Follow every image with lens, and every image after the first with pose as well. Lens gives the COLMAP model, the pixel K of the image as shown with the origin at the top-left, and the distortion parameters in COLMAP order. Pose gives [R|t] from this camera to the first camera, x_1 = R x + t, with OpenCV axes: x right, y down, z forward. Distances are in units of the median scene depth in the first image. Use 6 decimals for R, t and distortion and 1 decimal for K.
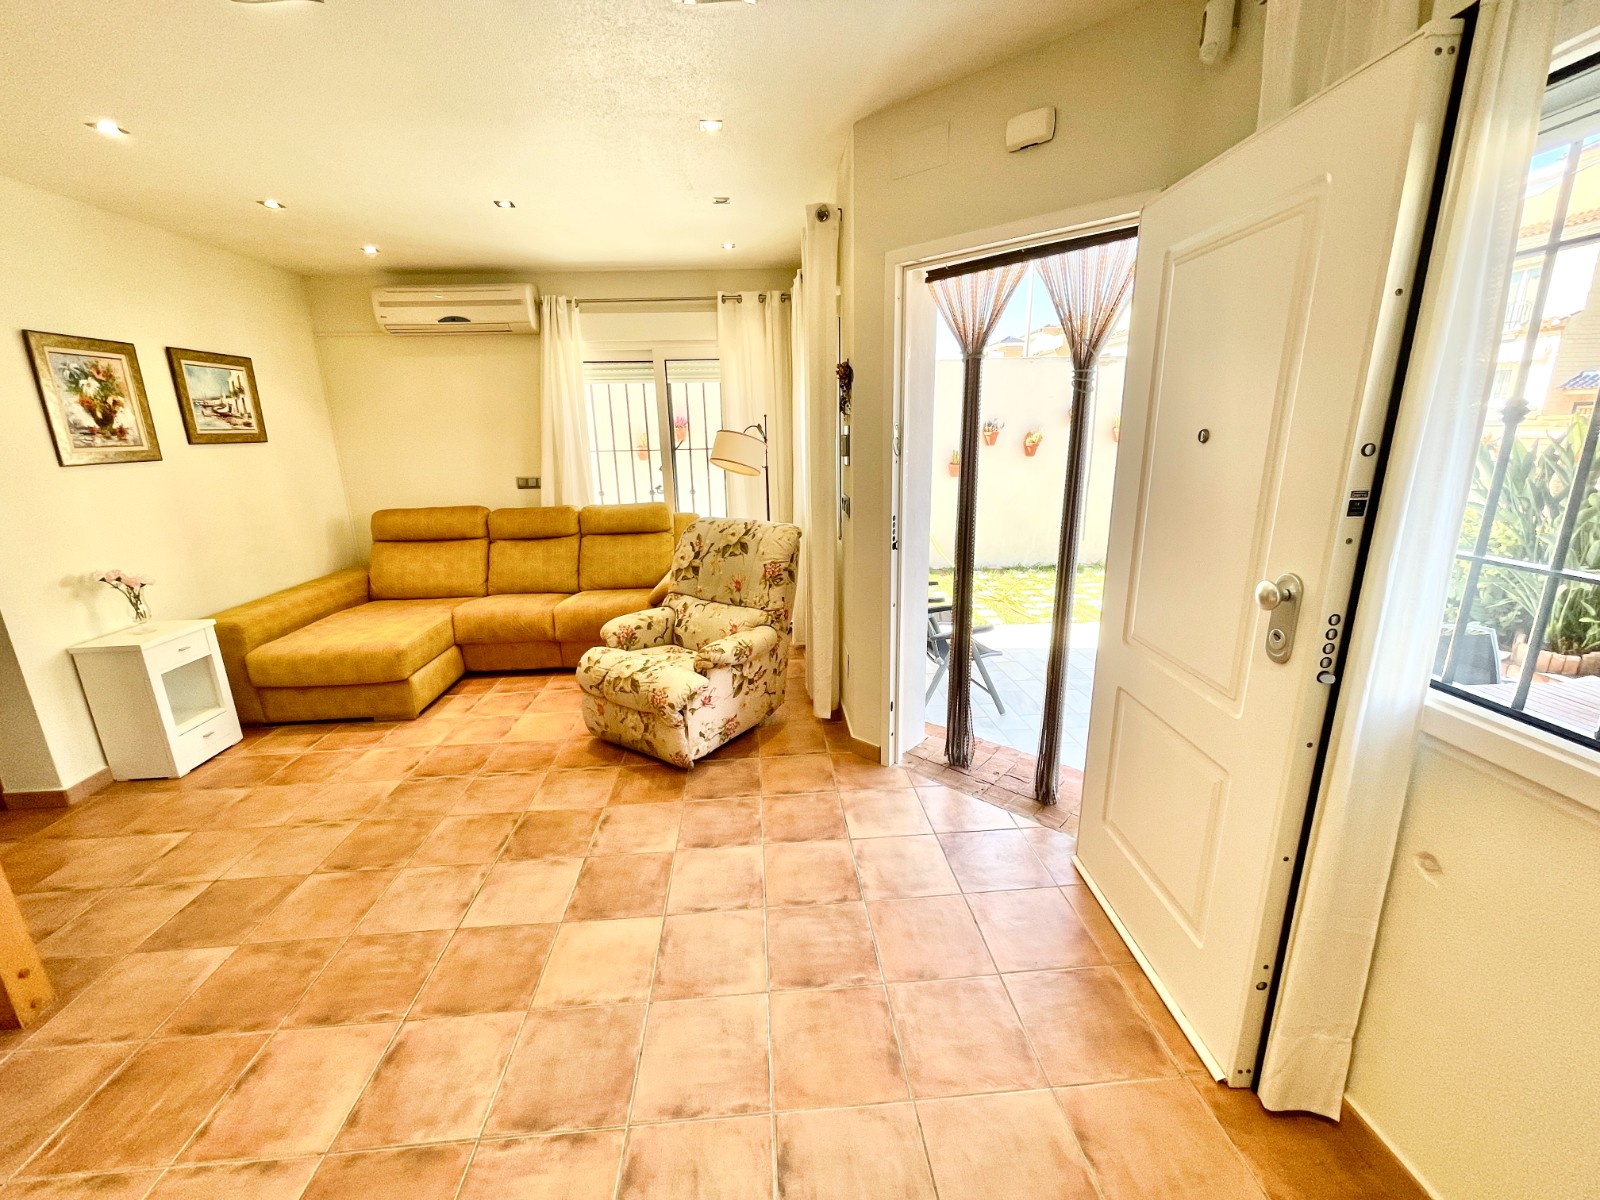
lens RADIAL K [[643.8, 0, 794.3], [0, 643.8, 598.5], [0, 0, 1]] dist [-0.001482, -0.000351]
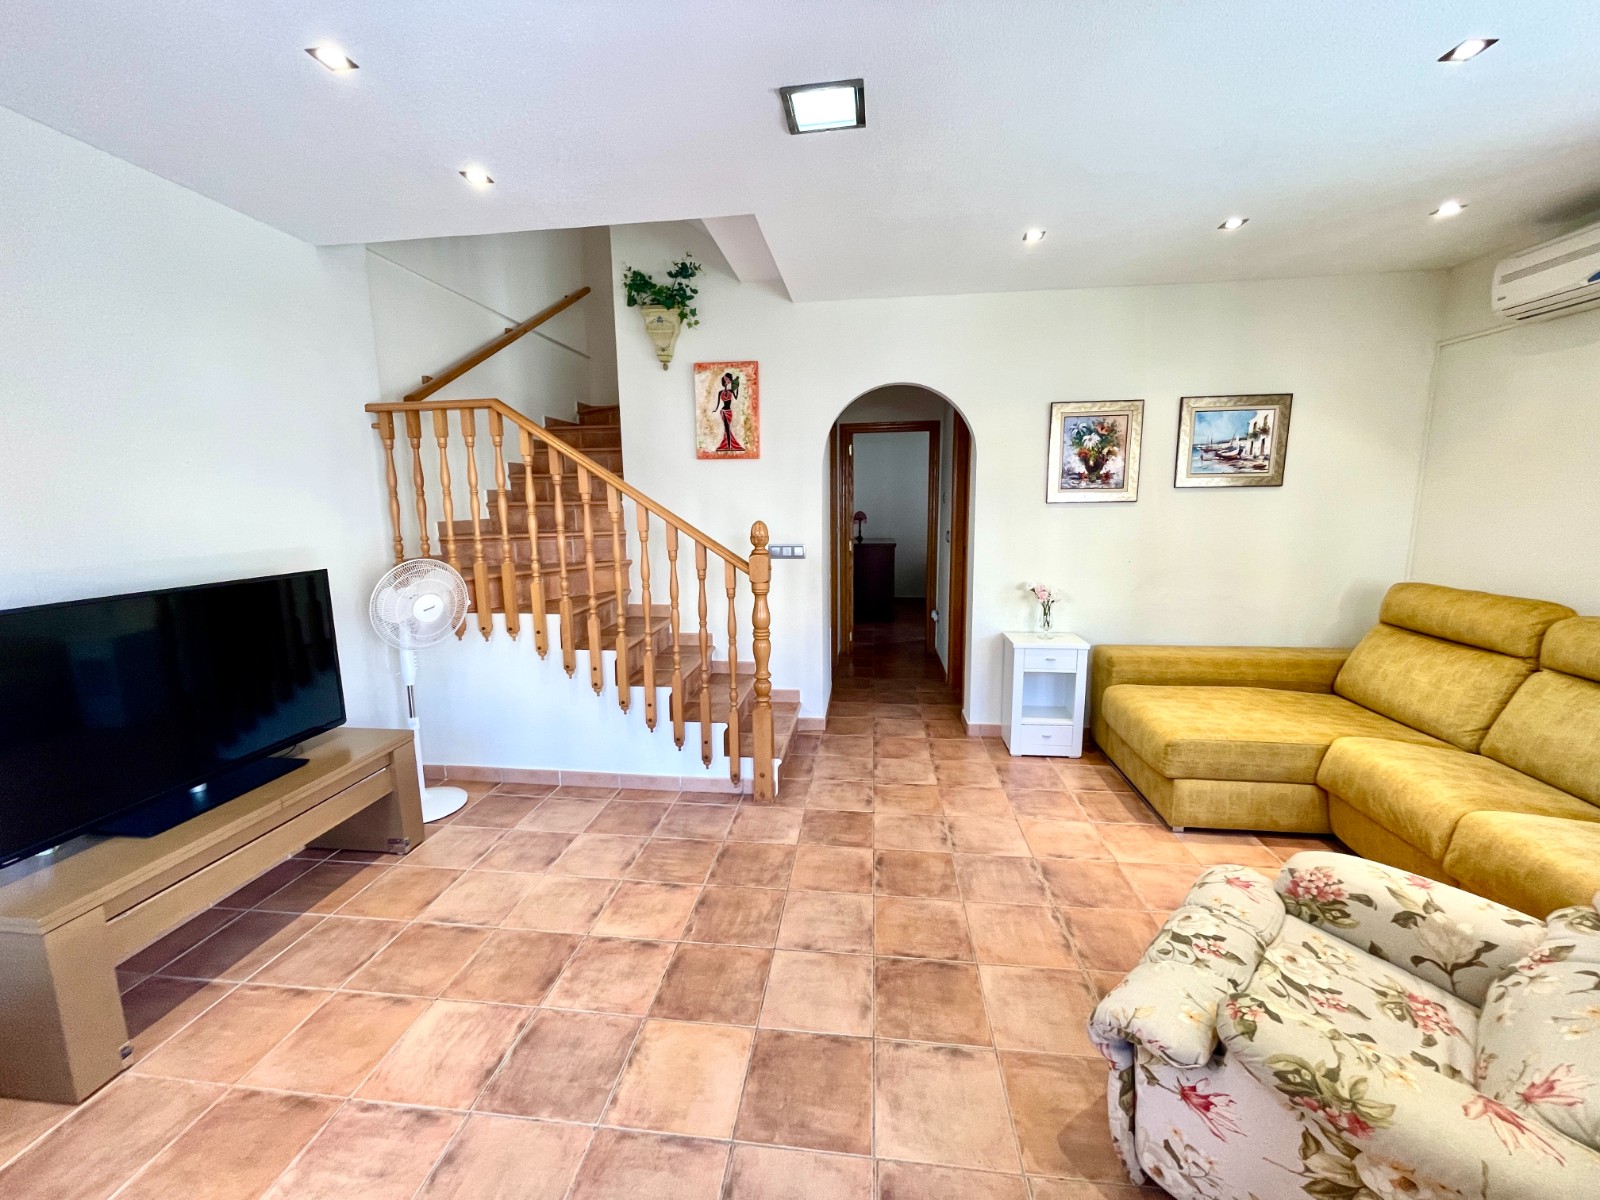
lens RADIAL K [[643.8, 0, 794.3], [0, 643.8, 598.5], [0, 0, 1]] dist [-0.001482, -0.000351]
pose [[-0.189936, 0.177723, -0.965577, 0.236922], [-0.235944, 0.946395, 0.220604, -0.164409], [0.953024, 0.269723, -0.137822, 0.643259]]
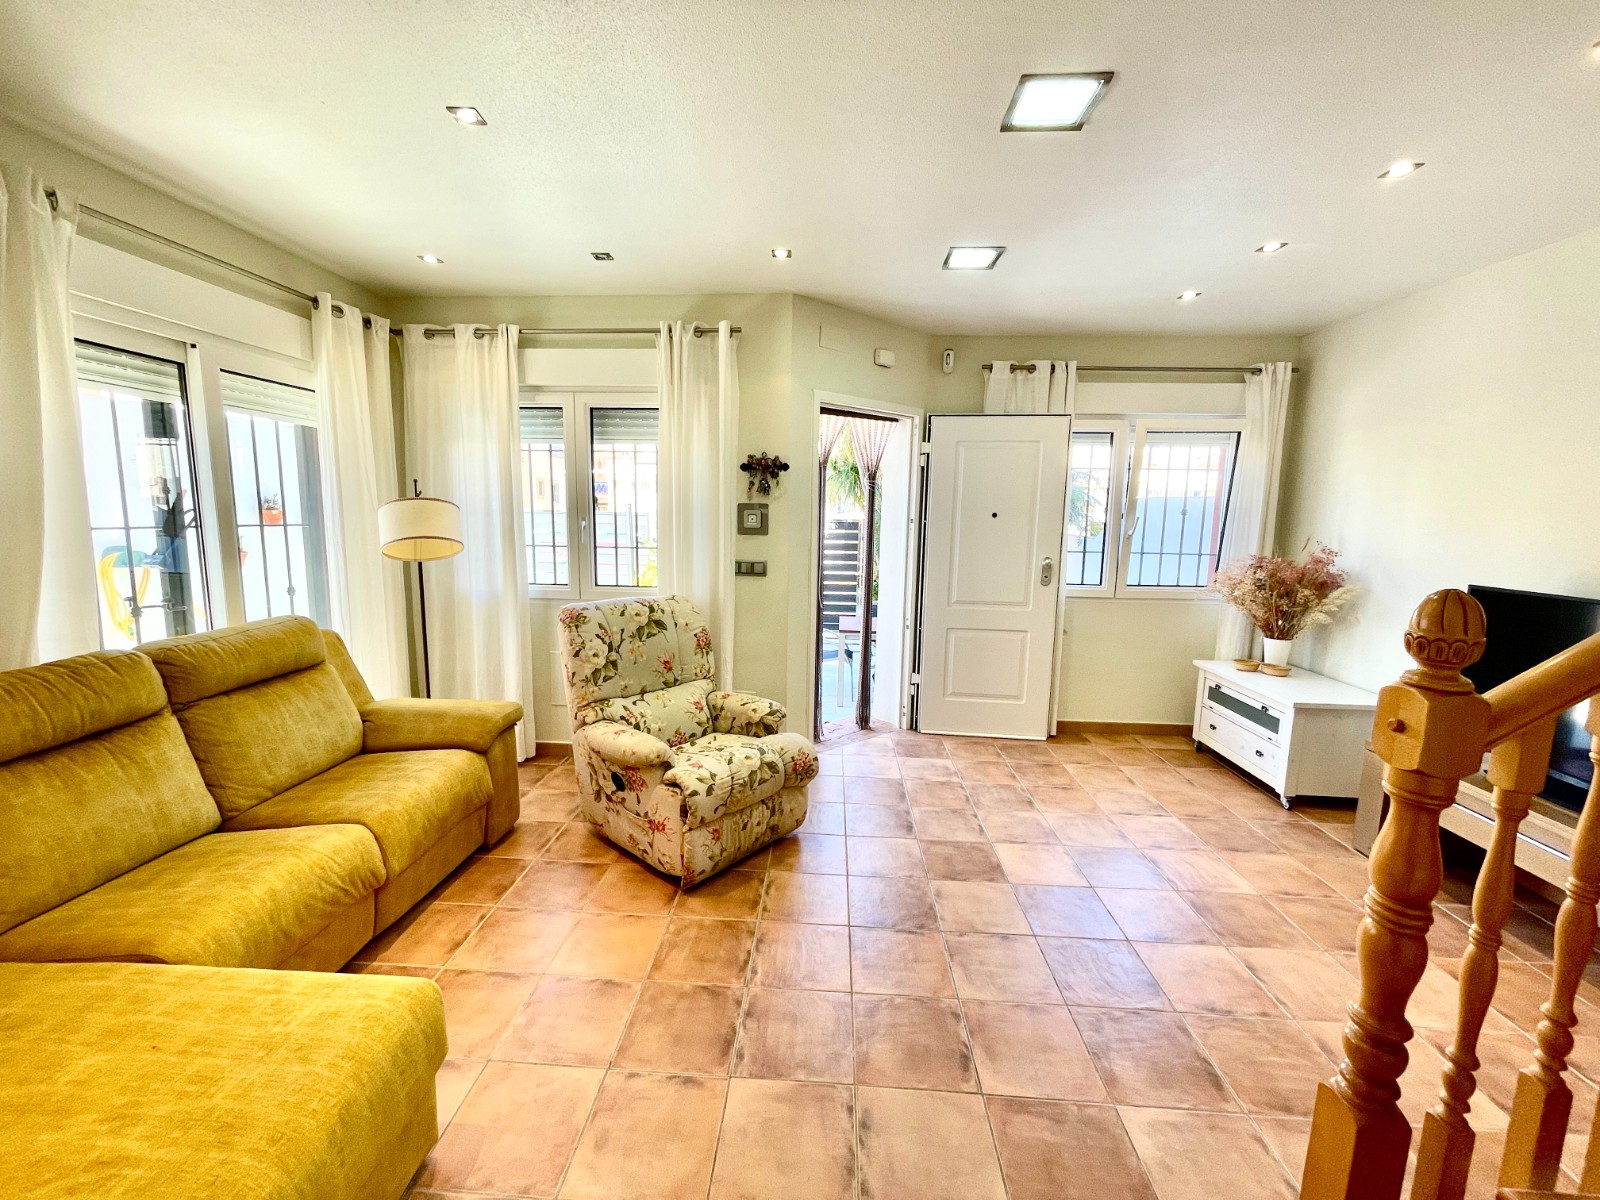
lens RADIAL K [[640.0, 0, 793.9], [0, 640.0, 602.2], [0, 0, 1]] dist [-0.021676, 0.009808]
pose [[0.132811, -0.112373, 0.984750, -1.006623], [0.236802, 0.968376, 0.078568, -0.144283], [-0.962438, 0.222756, 0.155221, 0.693718]]
